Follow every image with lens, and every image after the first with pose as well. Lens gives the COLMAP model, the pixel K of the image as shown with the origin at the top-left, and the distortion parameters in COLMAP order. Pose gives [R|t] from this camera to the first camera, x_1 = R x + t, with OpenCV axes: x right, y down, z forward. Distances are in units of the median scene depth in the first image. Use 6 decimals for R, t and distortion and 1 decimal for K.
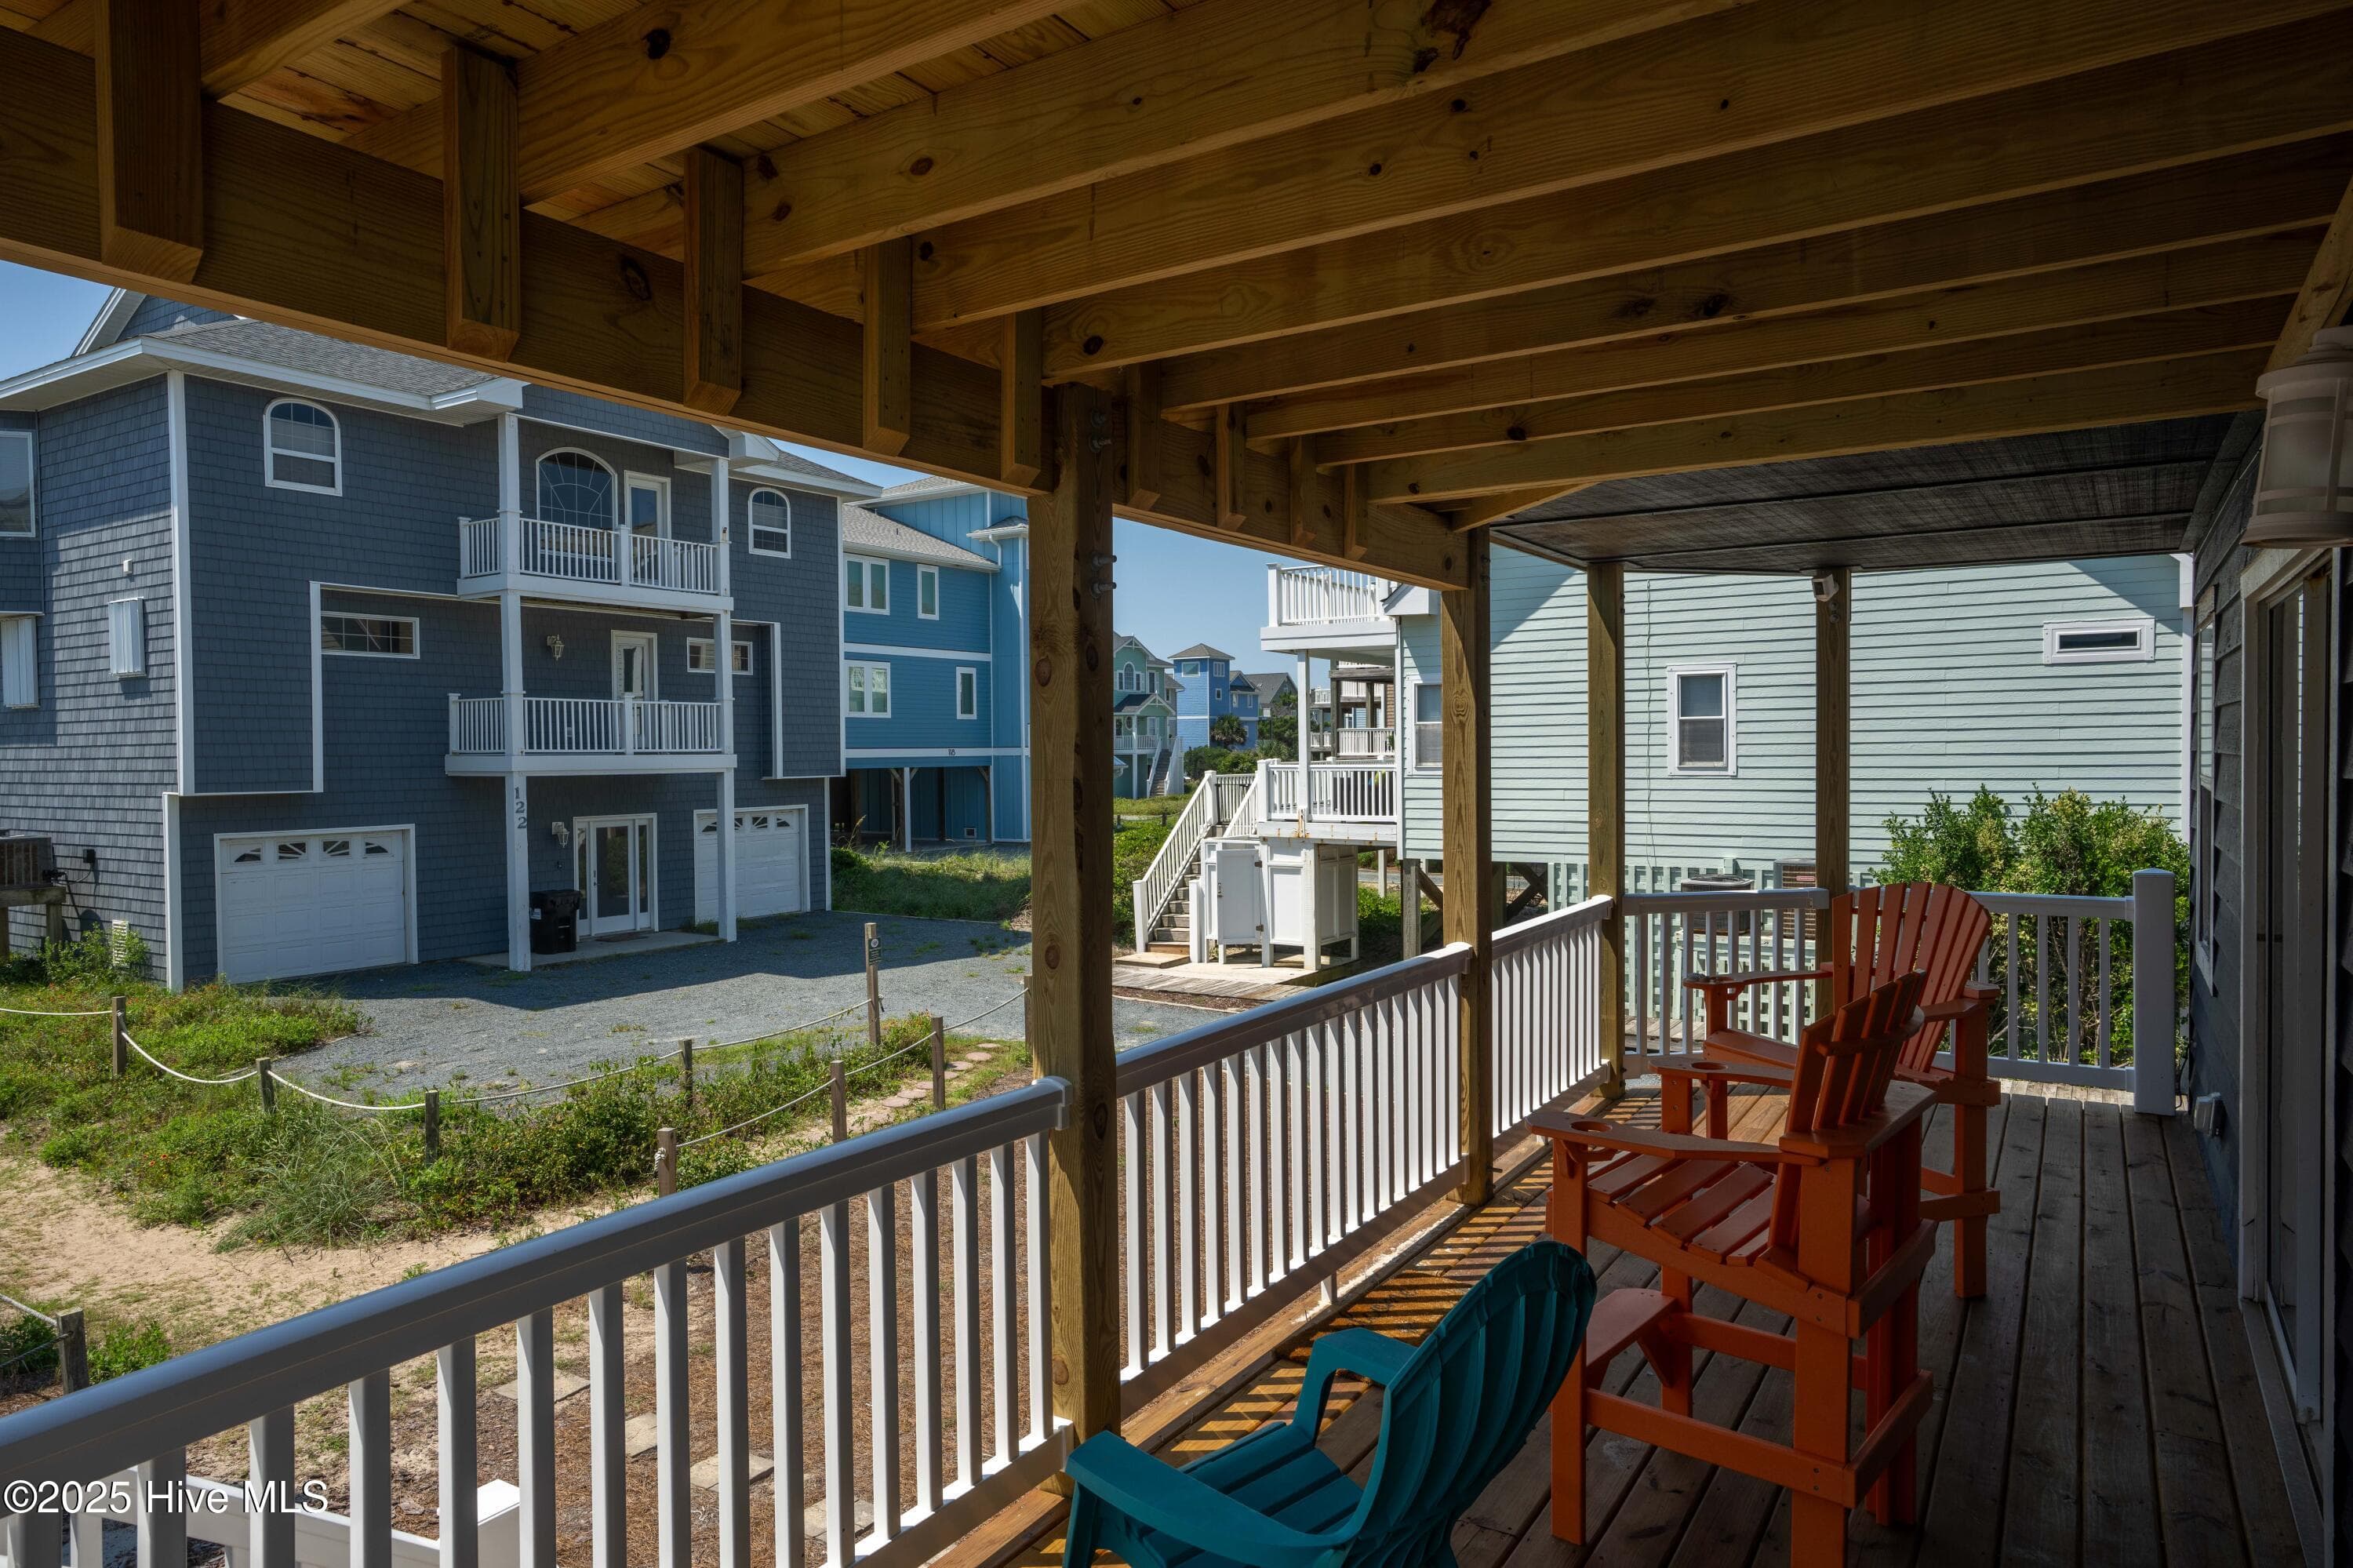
lens RADIAL K [[1457.9, 0, 1181.8], [0, 1457.9, 786.0], [0, 0, 1]] dist [-0.017786, 0.024395]
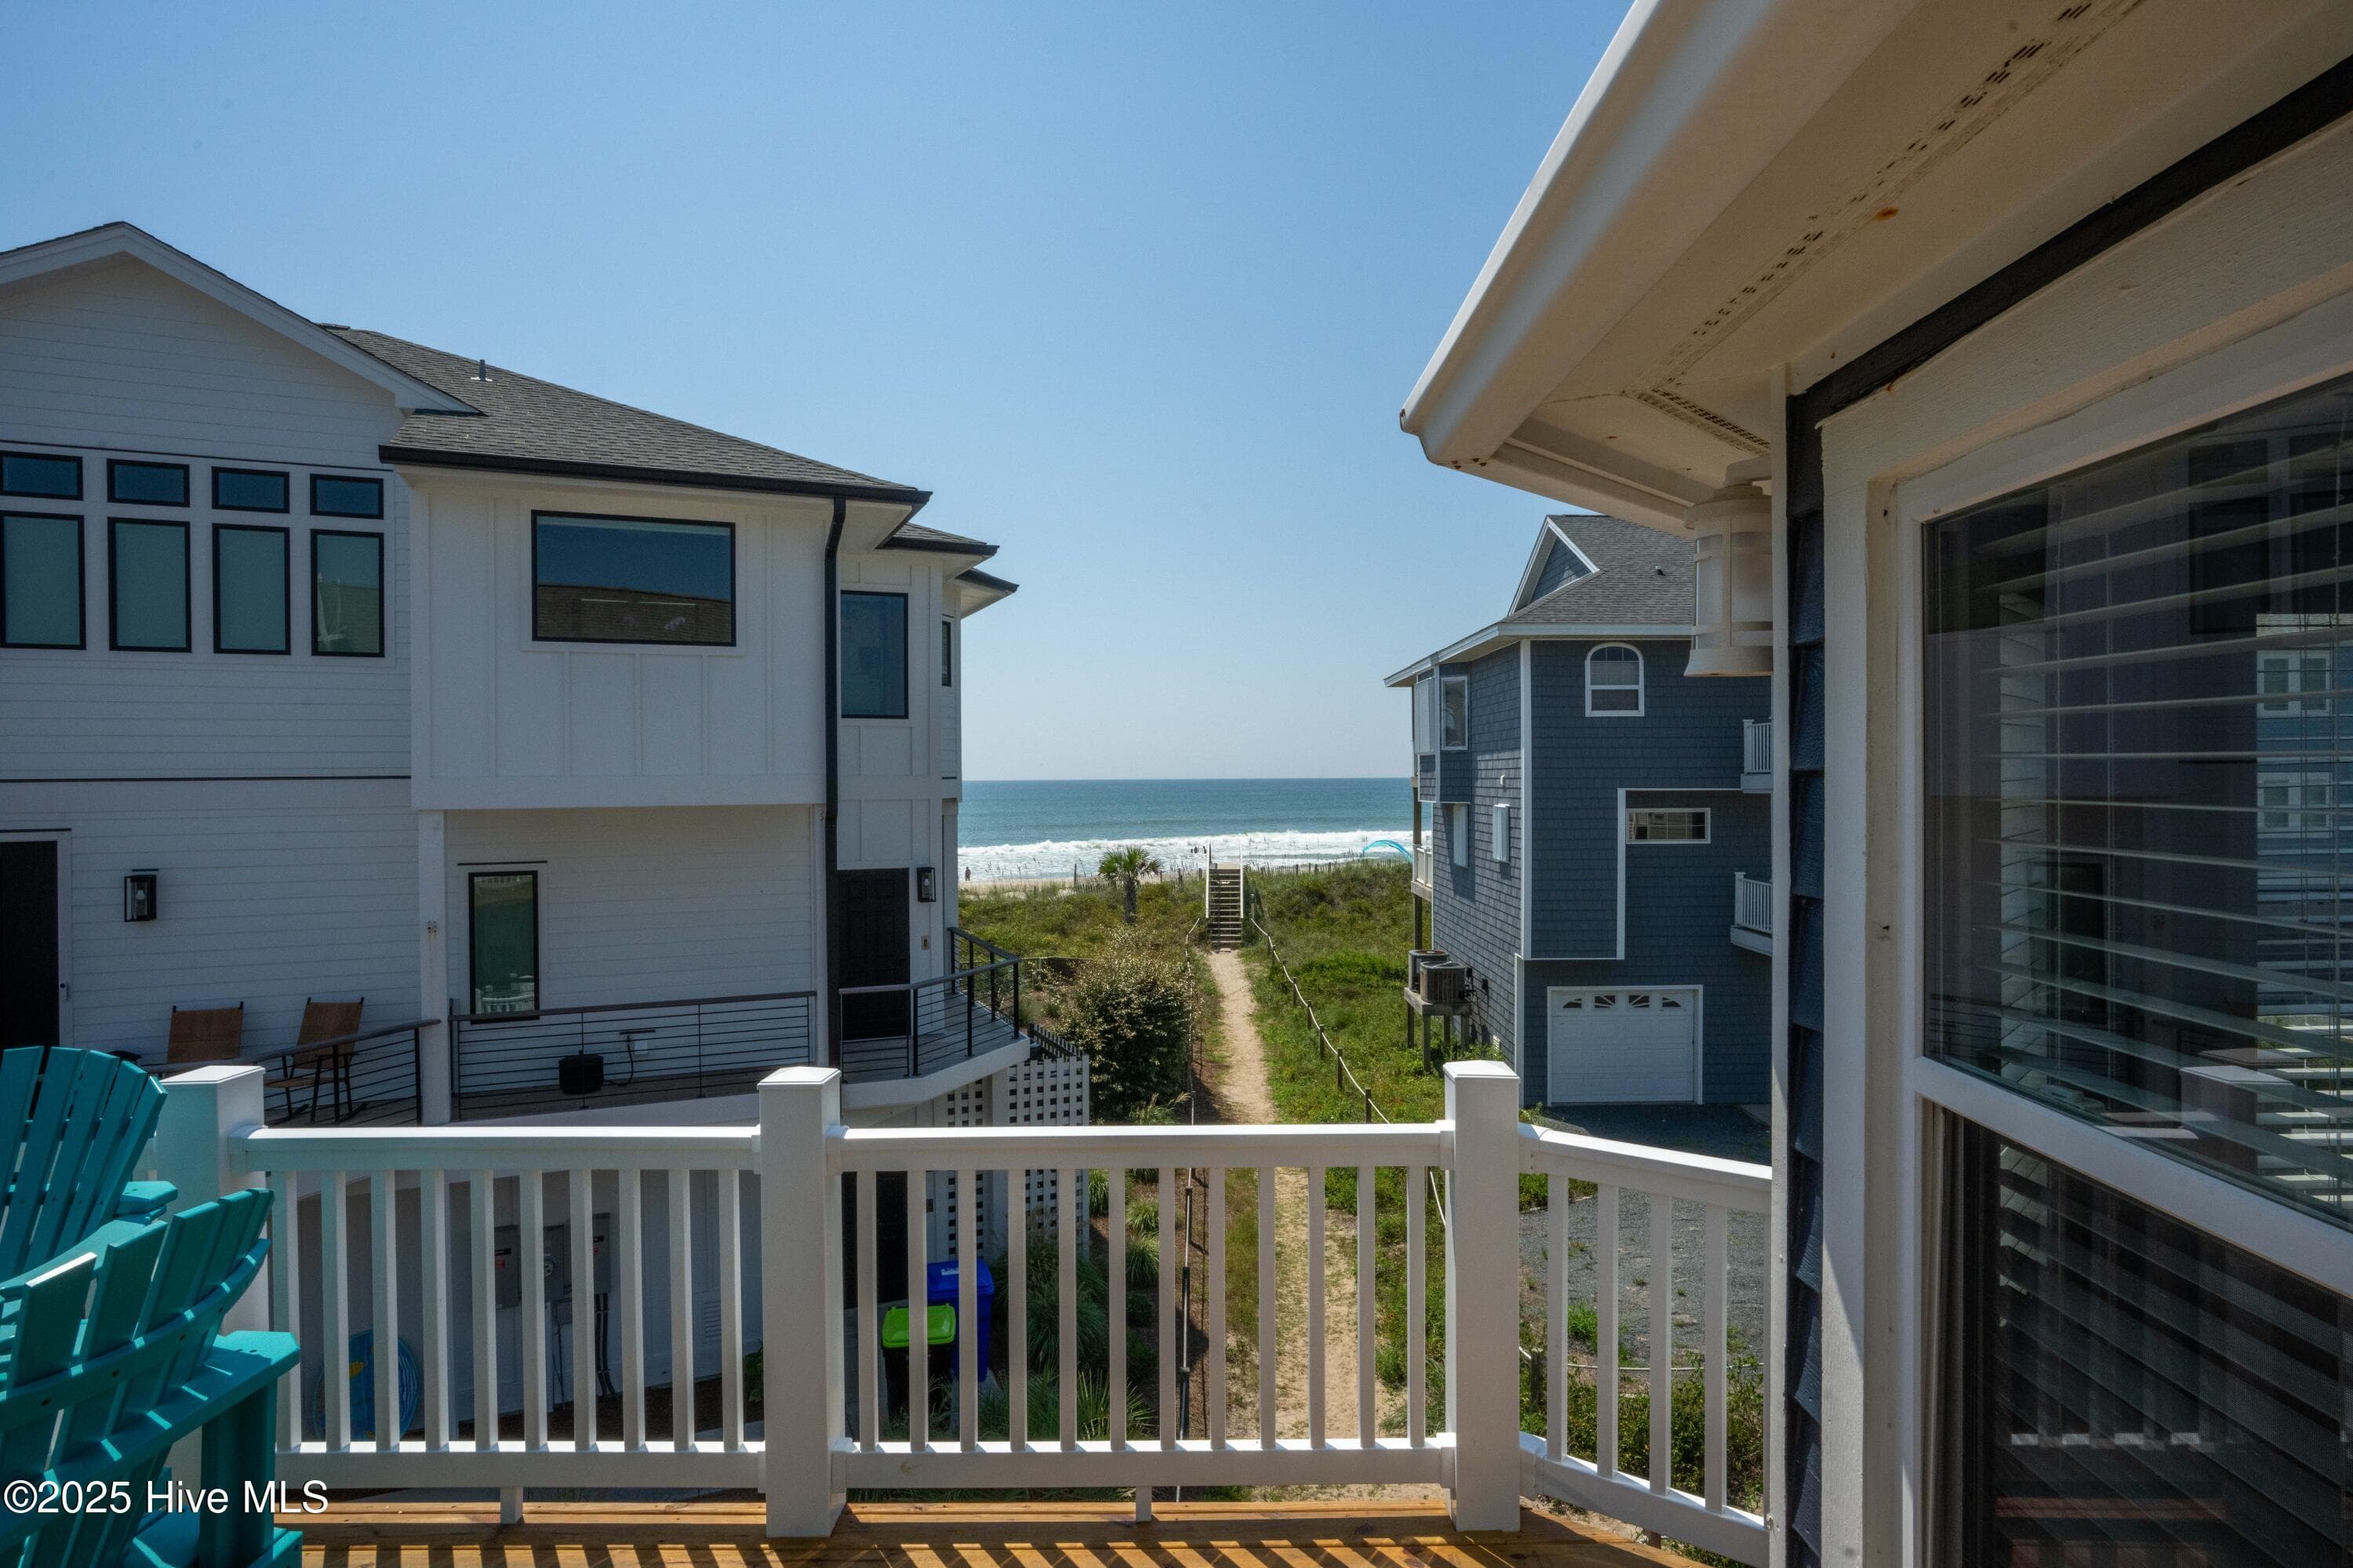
lens RADIAL K [[1253.7, 0, 1192.7], [0, 1253.7, 783.5], [0, 0, 1]] dist [-0.054350, 0.032612]
pose [[0.532938, 0.011191, -0.846080, 0.093498], [-0.019398, 0.999811, 0.001006, -0.126973], [0.845932, 0.015877, 0.533055, 0.119284]]
